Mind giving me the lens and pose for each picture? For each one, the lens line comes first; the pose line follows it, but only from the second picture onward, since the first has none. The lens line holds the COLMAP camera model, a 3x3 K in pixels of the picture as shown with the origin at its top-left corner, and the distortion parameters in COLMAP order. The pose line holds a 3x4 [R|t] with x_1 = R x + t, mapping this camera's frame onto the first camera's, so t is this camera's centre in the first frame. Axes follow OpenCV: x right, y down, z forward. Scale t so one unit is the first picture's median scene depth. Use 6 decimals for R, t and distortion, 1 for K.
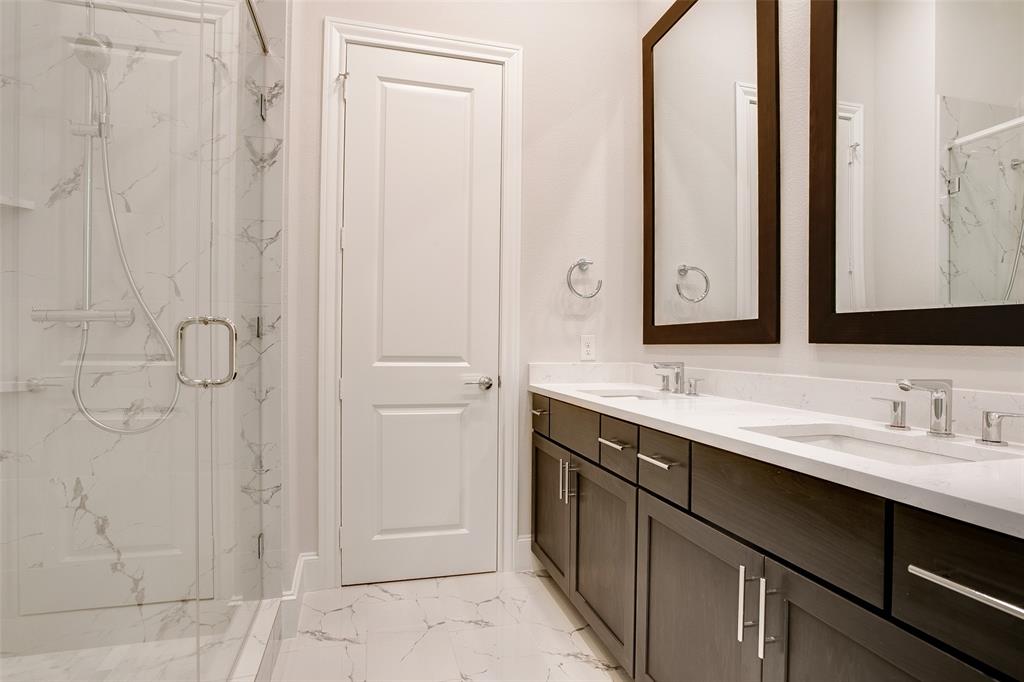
lens RADIAL K [[542.0, 0, 513.0], [0, 542.0, 347.8], [0, 0, 1]] dist [-0.050476, 0.013990]
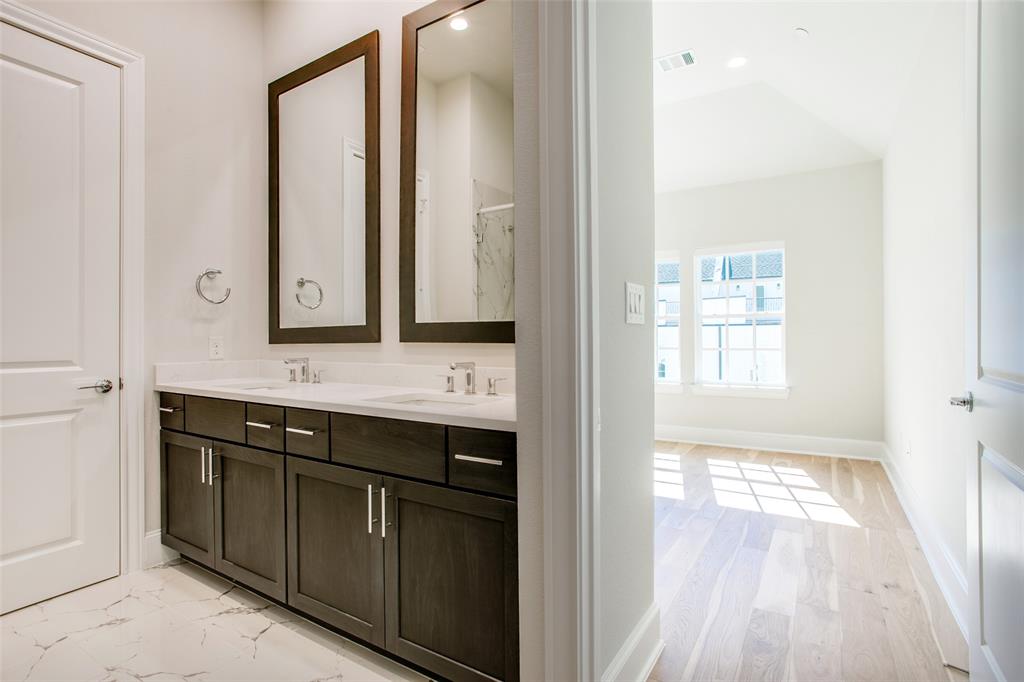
lens RADIAL K [[513.5, 0, 510.5], [0, 513.5, 335.5], [0, 0, 1]] dist [0.000563, 0.001057]
pose [[0.736629, -0.007197, 0.676259, -0.152389], [0.015888, 0.999852, -0.006666, -0.010438], [-0.676110, 0.015654, 0.736634, -0.217402]]
